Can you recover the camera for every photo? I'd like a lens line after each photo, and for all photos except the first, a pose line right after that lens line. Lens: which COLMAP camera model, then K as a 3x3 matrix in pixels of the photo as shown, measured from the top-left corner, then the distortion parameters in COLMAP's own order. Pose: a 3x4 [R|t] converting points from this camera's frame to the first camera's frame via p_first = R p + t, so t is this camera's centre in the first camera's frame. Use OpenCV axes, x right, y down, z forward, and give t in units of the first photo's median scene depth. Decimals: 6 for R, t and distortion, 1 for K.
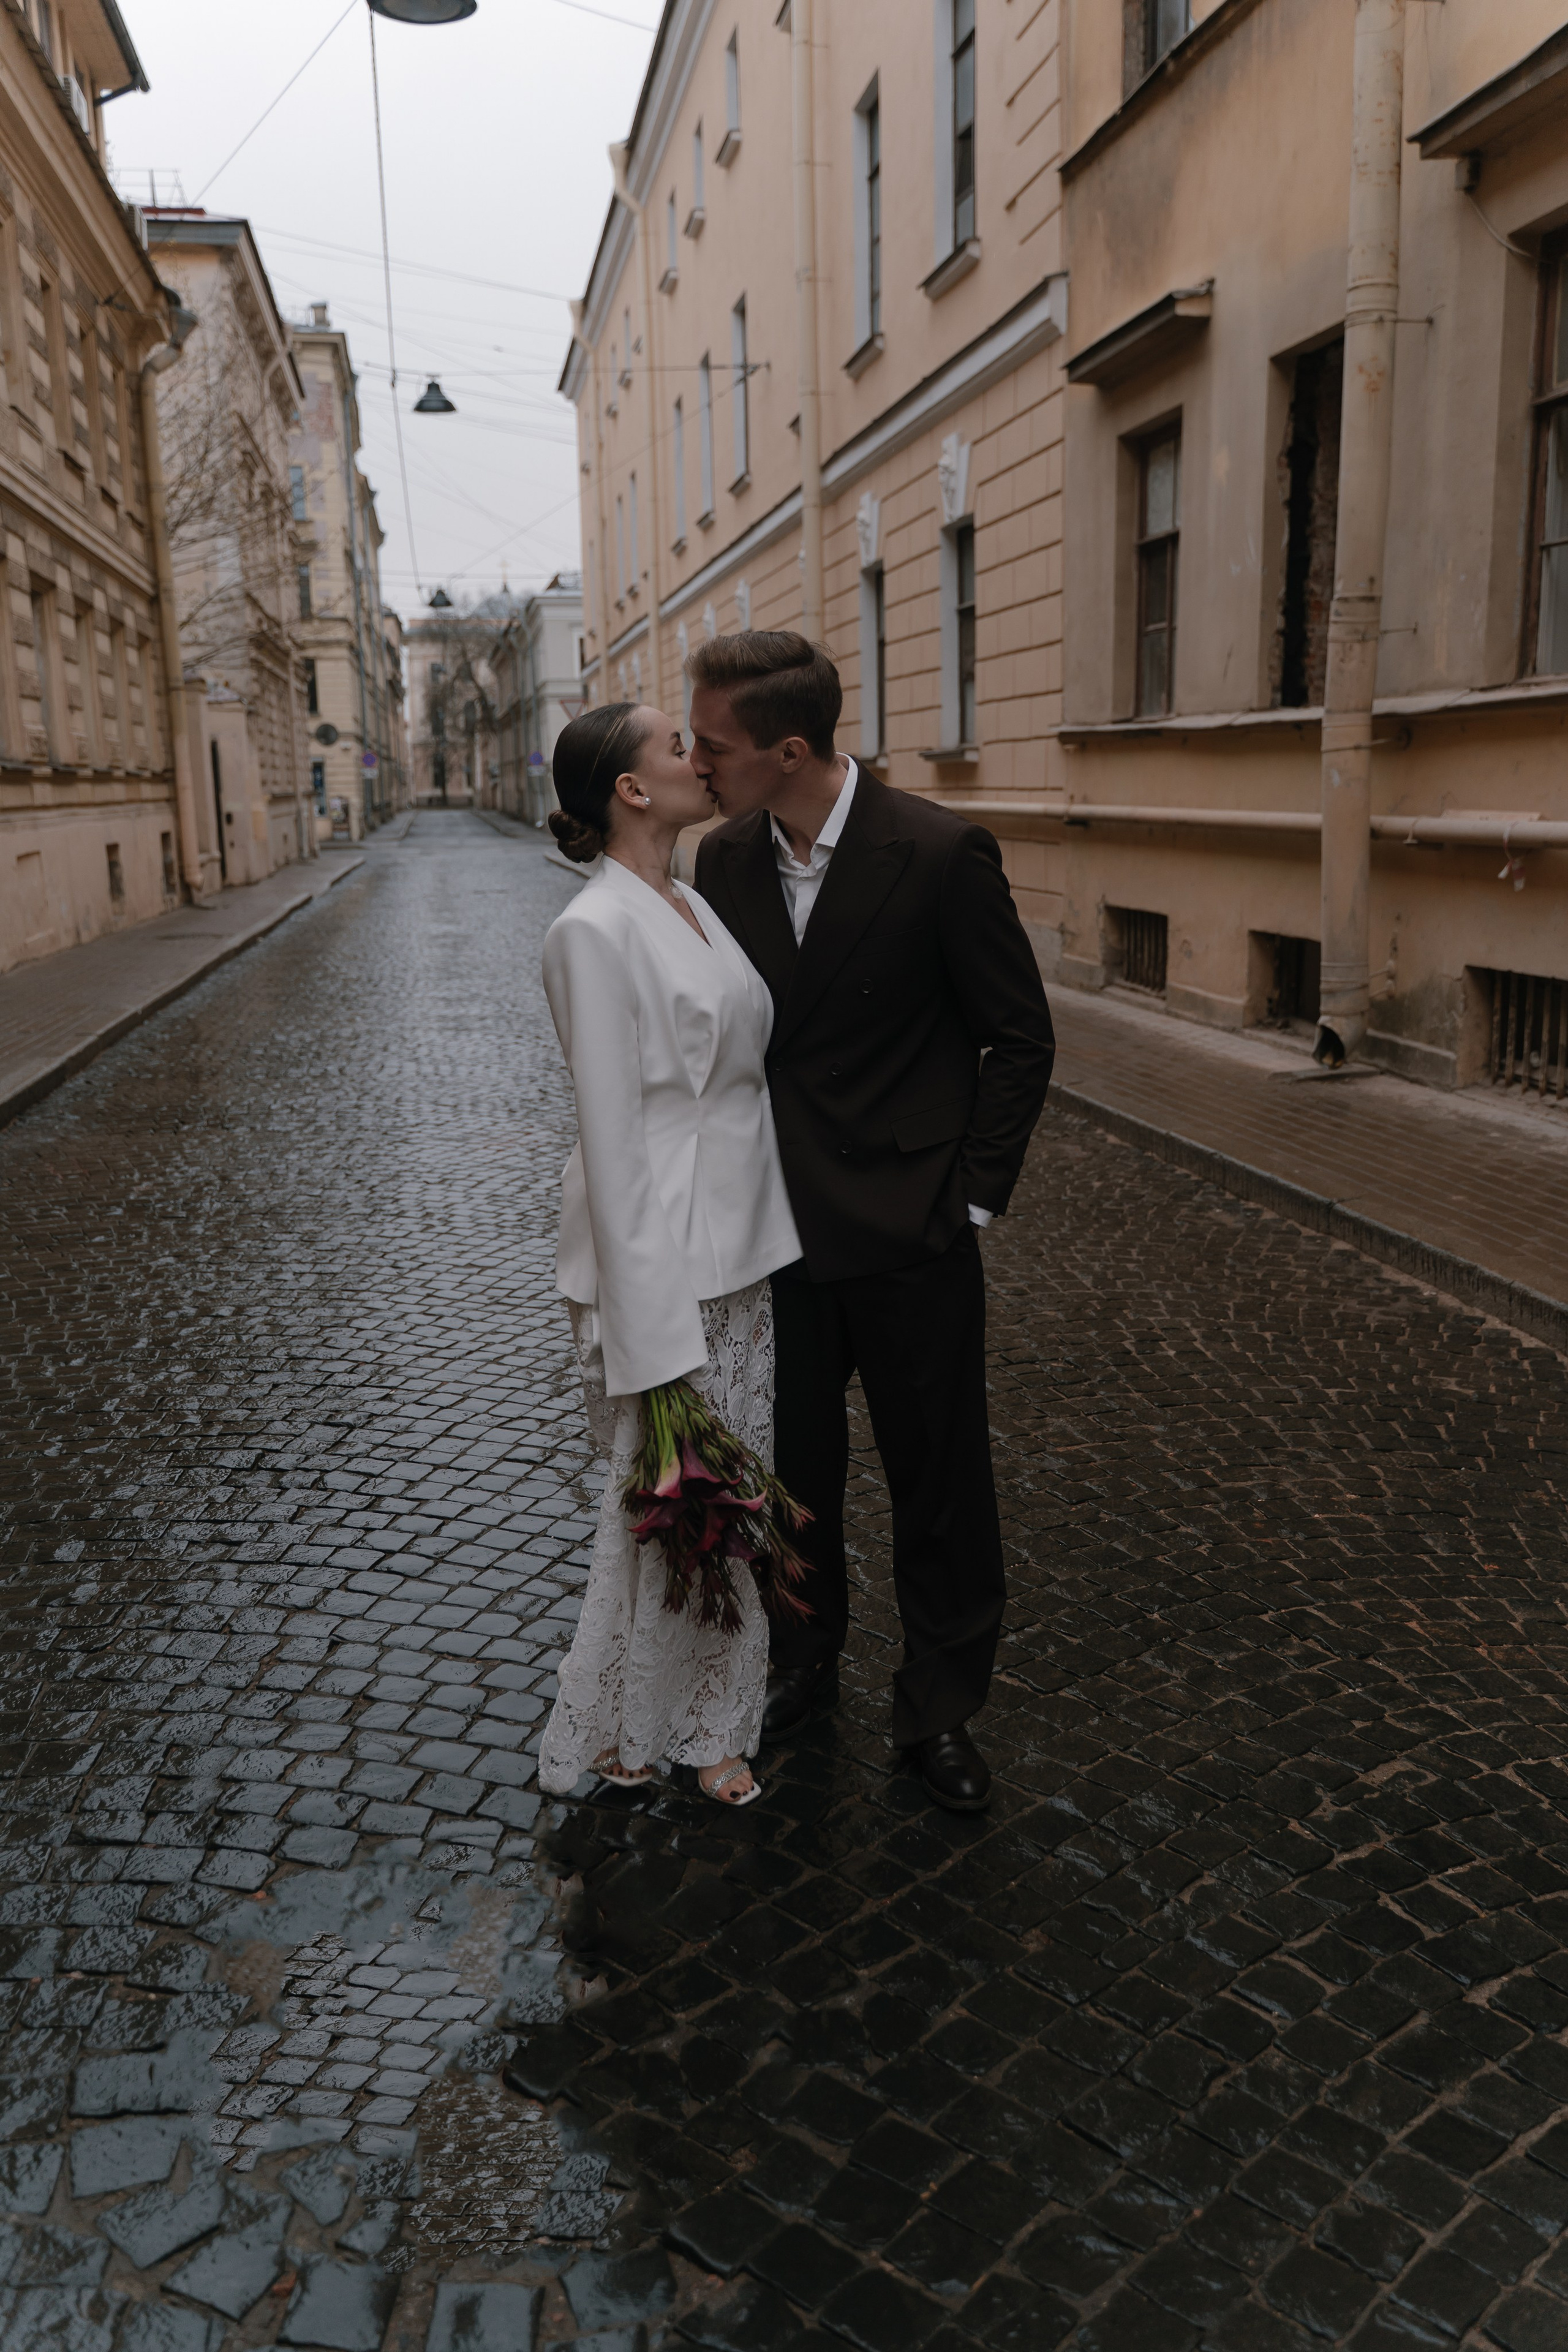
lens RADIAL K [[1886.3, 0, 794.5], [0, 1886.3, 1180.5], [0, 0, 1]] dist [-0.011042, 0.005533]
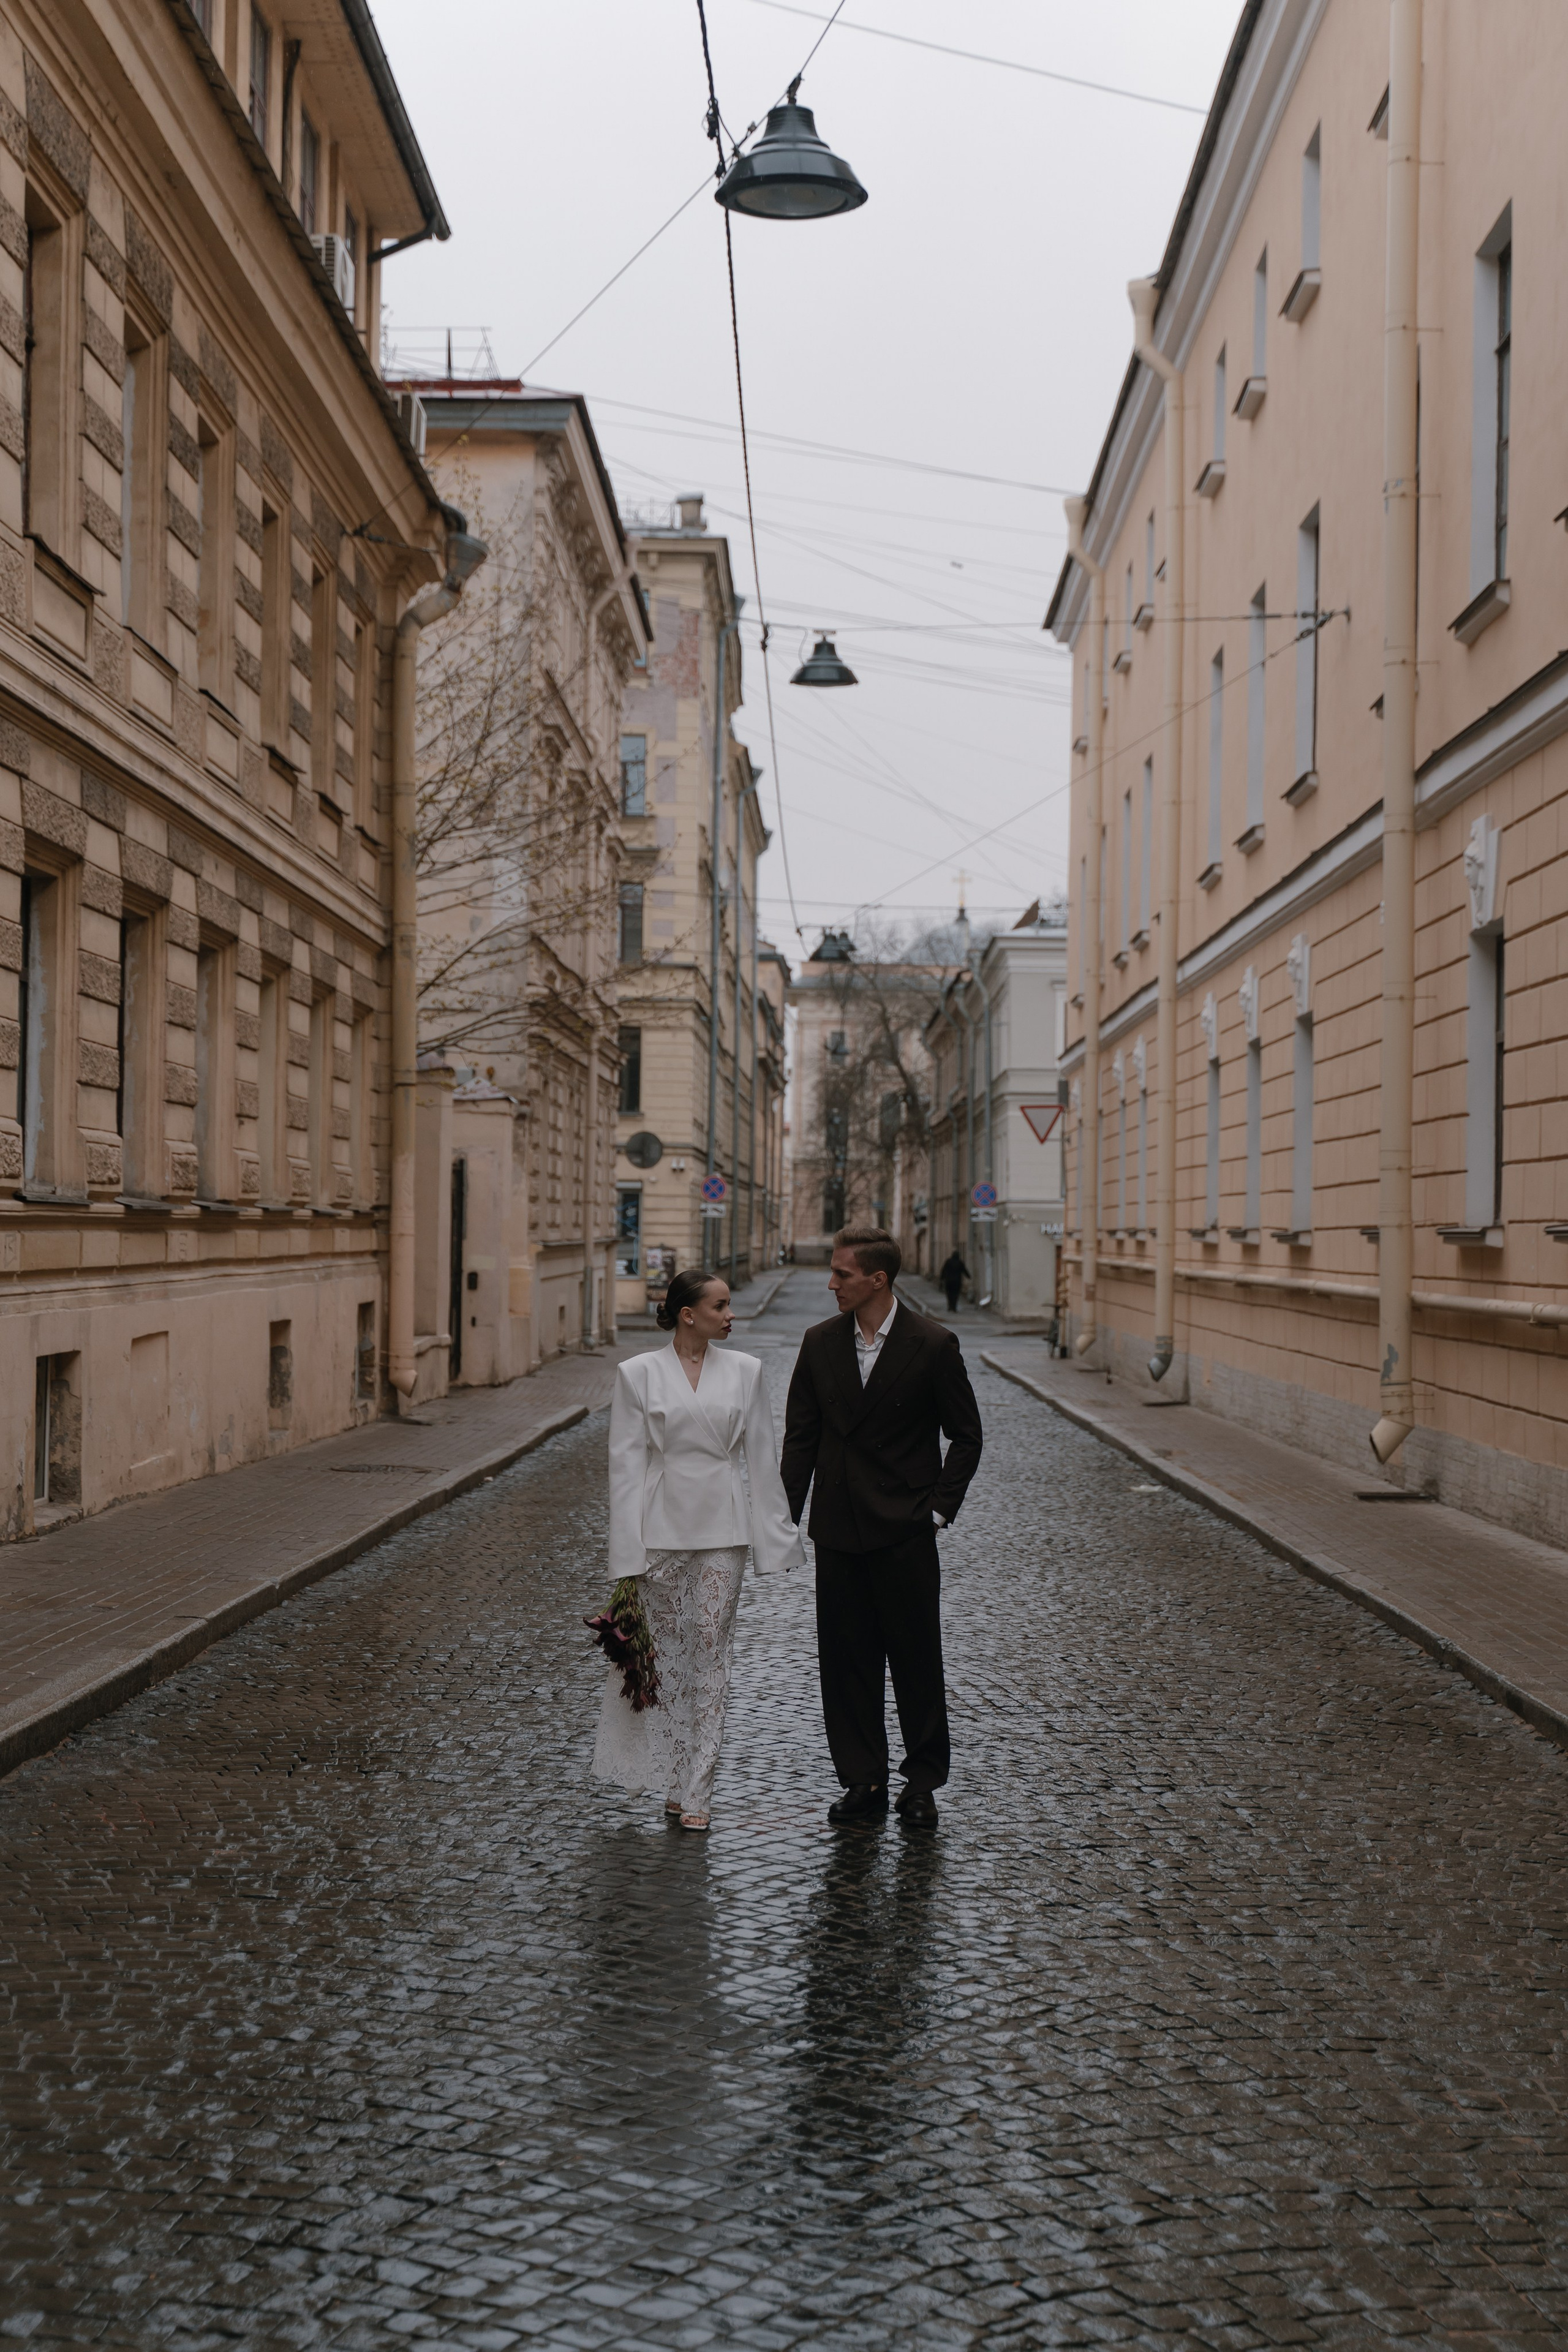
lens RADIAL K [[3276.2, 0, 799.0], [0, 3276.2, 1175.9], [0, 0, 1]] dist [0.024741, -0.057091]
pose [[0.980500, 0.028574, -0.194432, 0.037637], [-0.071189, 0.973821, -0.215882, 0.003585], [0.183173, 0.225514, 0.956865, -0.069368]]
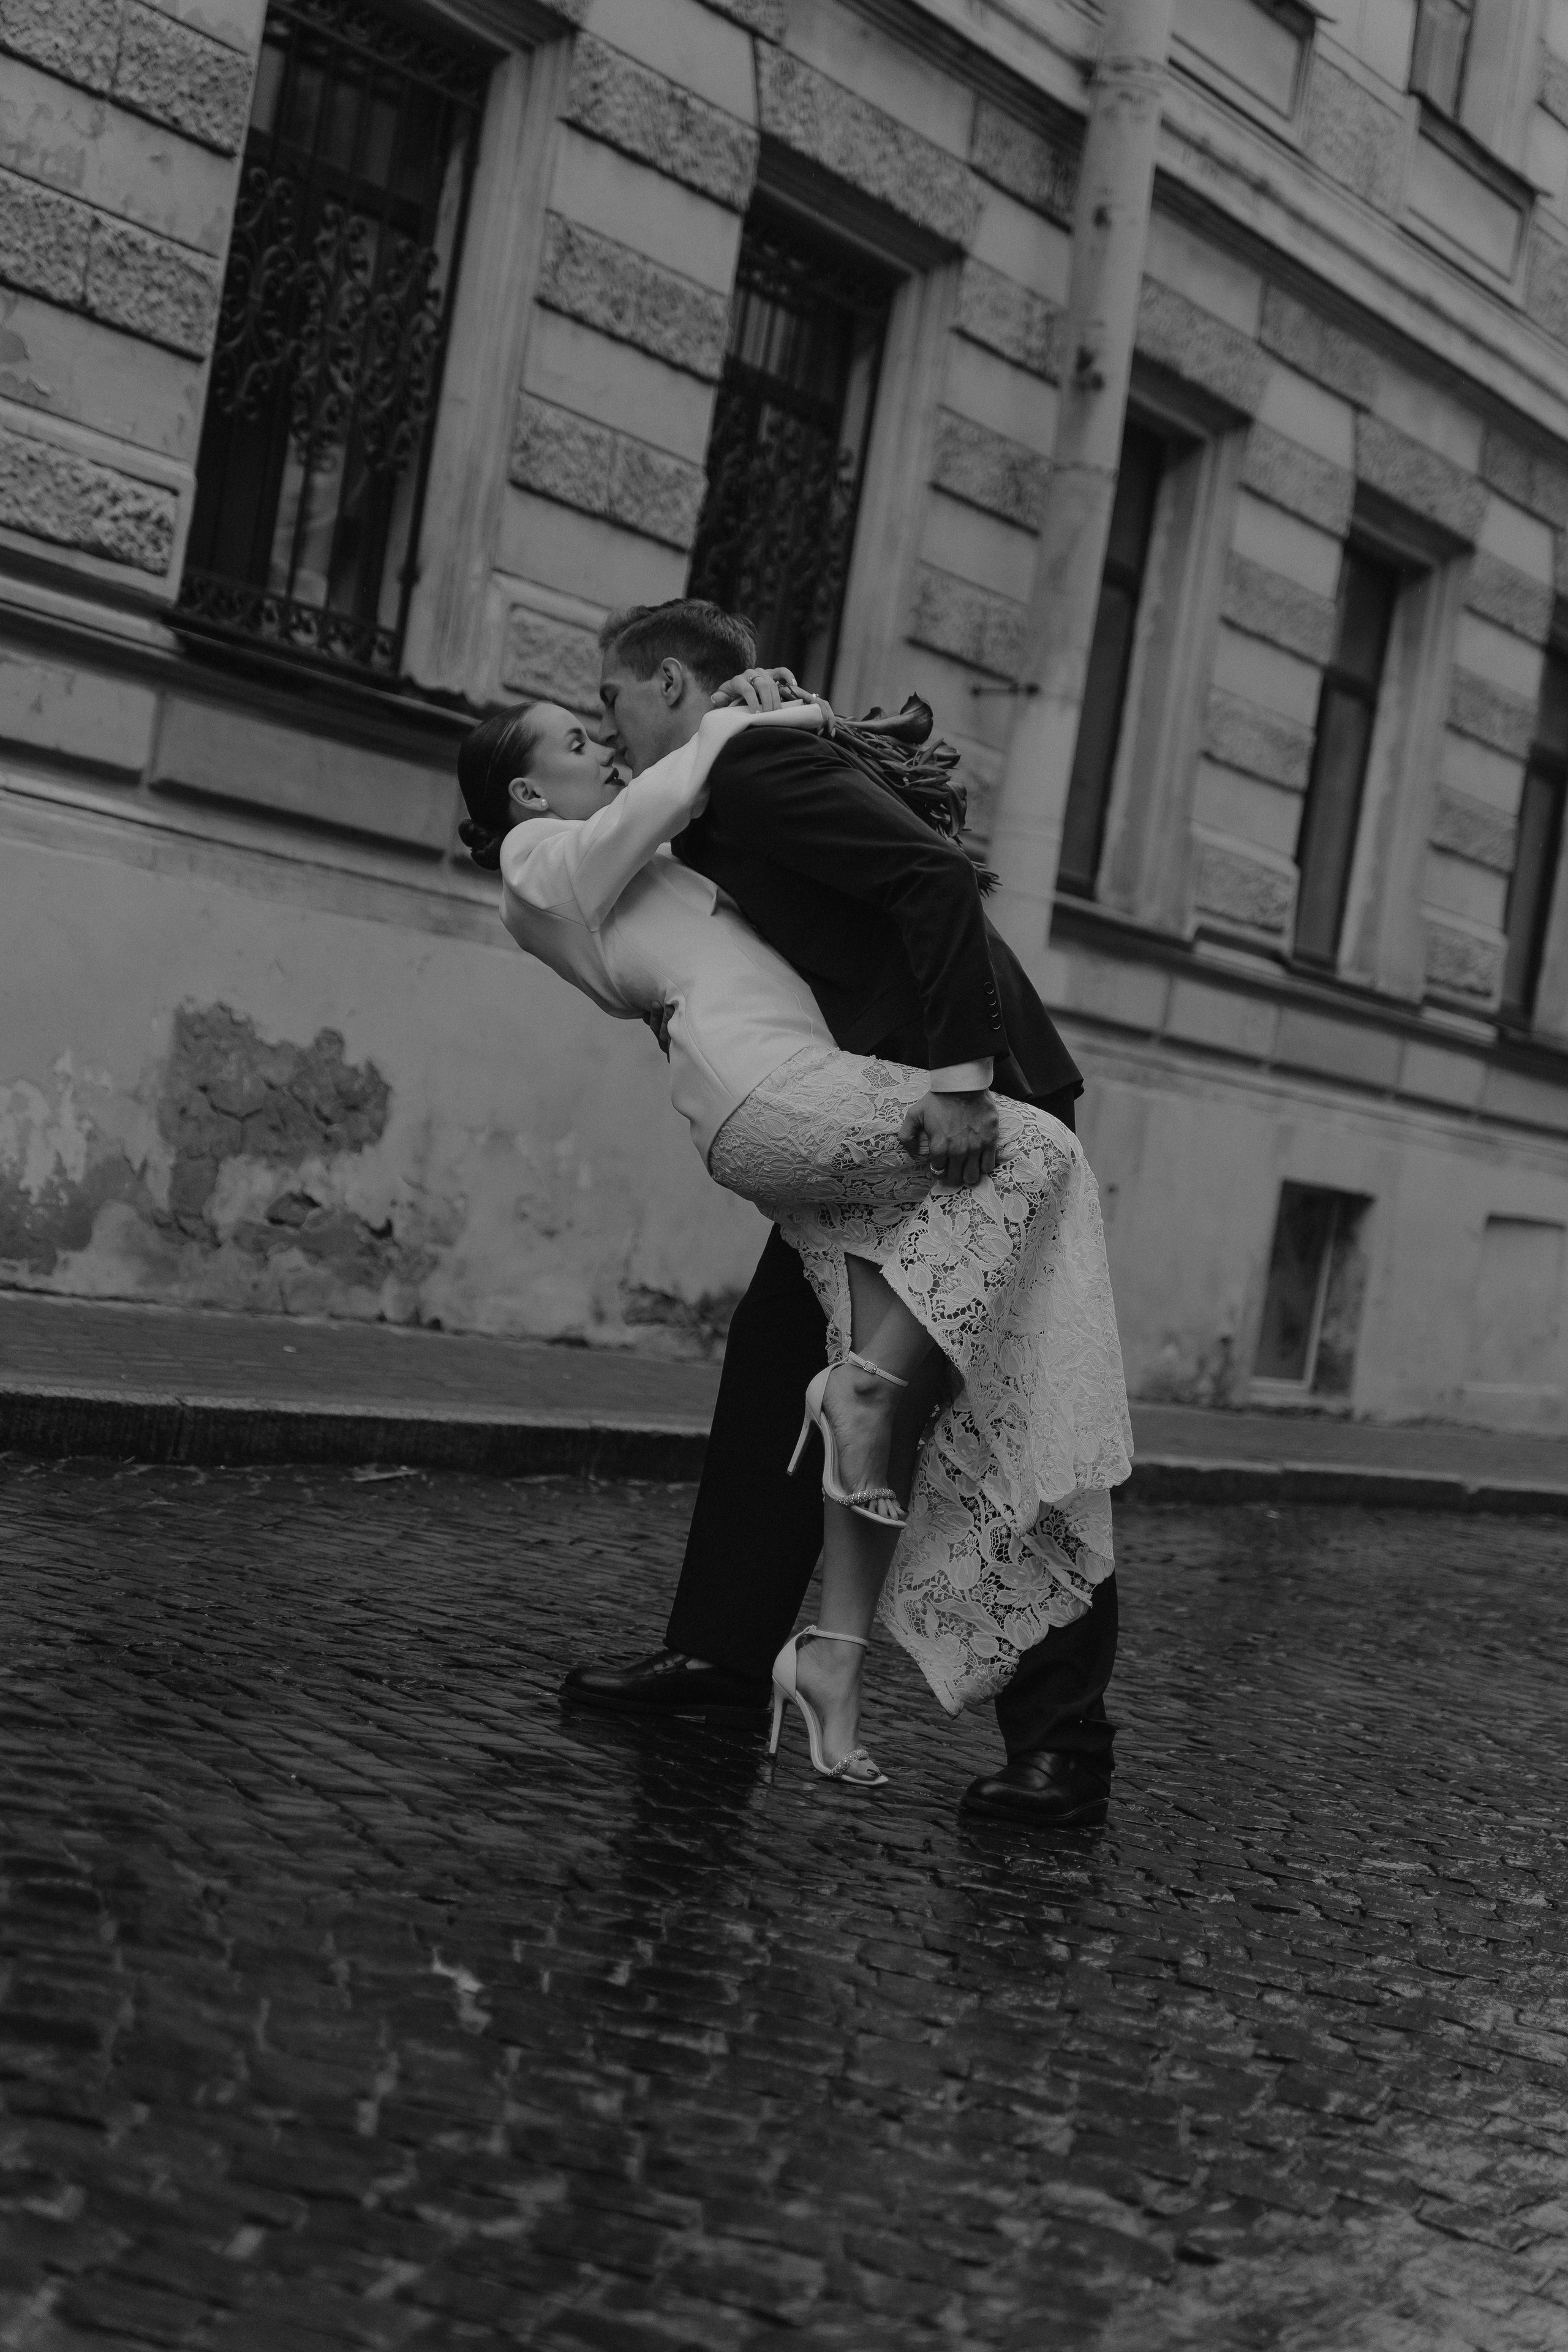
lens RADIAL K [[4436.9, 0, 765.0], [0, 4436.9, 1192.6], [0, 0, 1]] dist [0.051448, -0.116053]
pose [[0.752600, 0.132904, -0.644926, 0.191047], [-0.290675, 0.945881, -0.144281, 0.044515], [0.590848, 0.296050, 0.750502, 0.023343]]
